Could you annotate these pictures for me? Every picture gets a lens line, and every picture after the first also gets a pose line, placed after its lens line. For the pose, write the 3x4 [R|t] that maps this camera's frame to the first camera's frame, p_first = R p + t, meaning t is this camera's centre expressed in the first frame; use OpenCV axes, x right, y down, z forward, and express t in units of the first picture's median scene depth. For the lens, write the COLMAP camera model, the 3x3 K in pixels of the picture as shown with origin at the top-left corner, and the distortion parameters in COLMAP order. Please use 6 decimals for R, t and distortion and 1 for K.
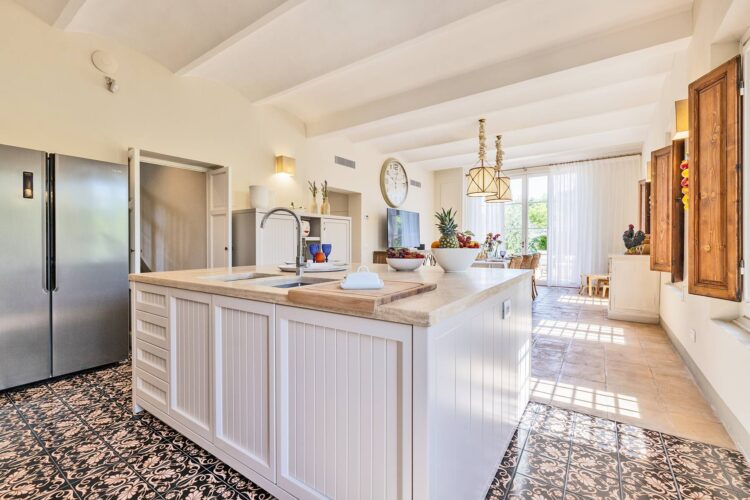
lens RADIAL K [[323.8, 0, 375.0], [0, 323.8, 250.0], [0, 0, 1]] dist [-0.001125, -0.000226]
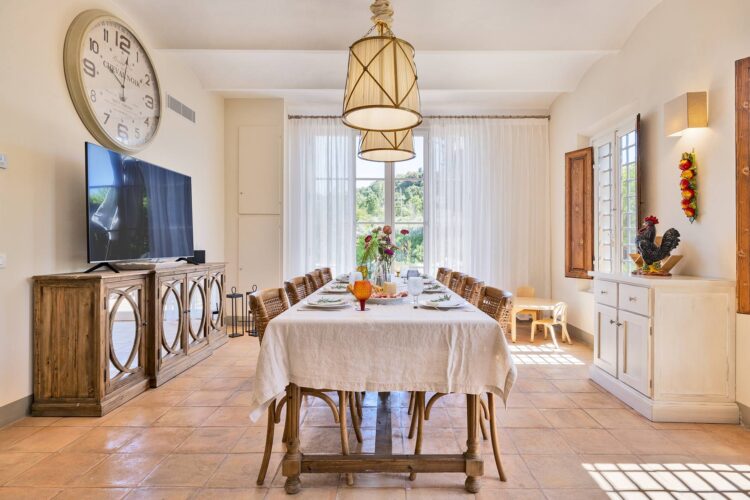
lens RADIAL K [[410.8, 0, 378.0], [0, 410.8, 246.6], [0, 0, 1]] dist [-0.003475, -0.001128]
pose [[0.840261, 0.004403, 0.542164, 0.079636], [0.004741, 0.999869, -0.015469, -0.022064], [-0.542161, 0.015568, 0.840130, 0.641797]]
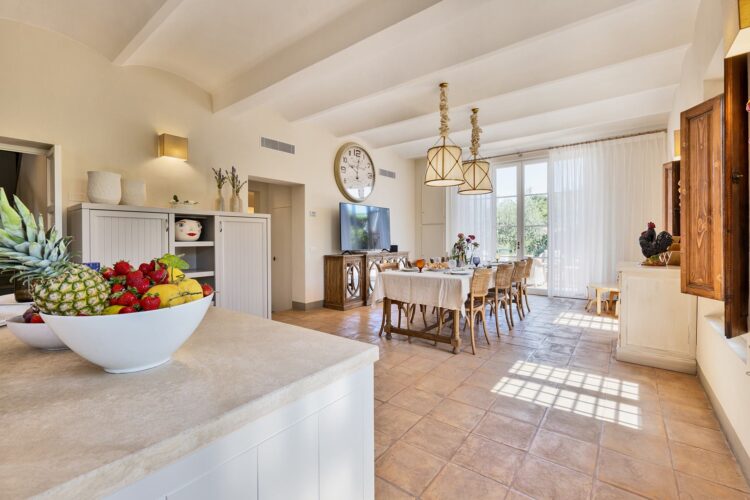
lens RADIAL K [[319.8, 0, 375.2], [0, 319.8, 241.6], [0, 0, 1]] dist [0.000507, 0.000110]
pose [[0.998480, -0.001637, -0.055083, 0.220278], [0.000966, 0.999925, -0.012202, -0.027743], [0.055099, 0.012130, 0.998407, 0.261283]]
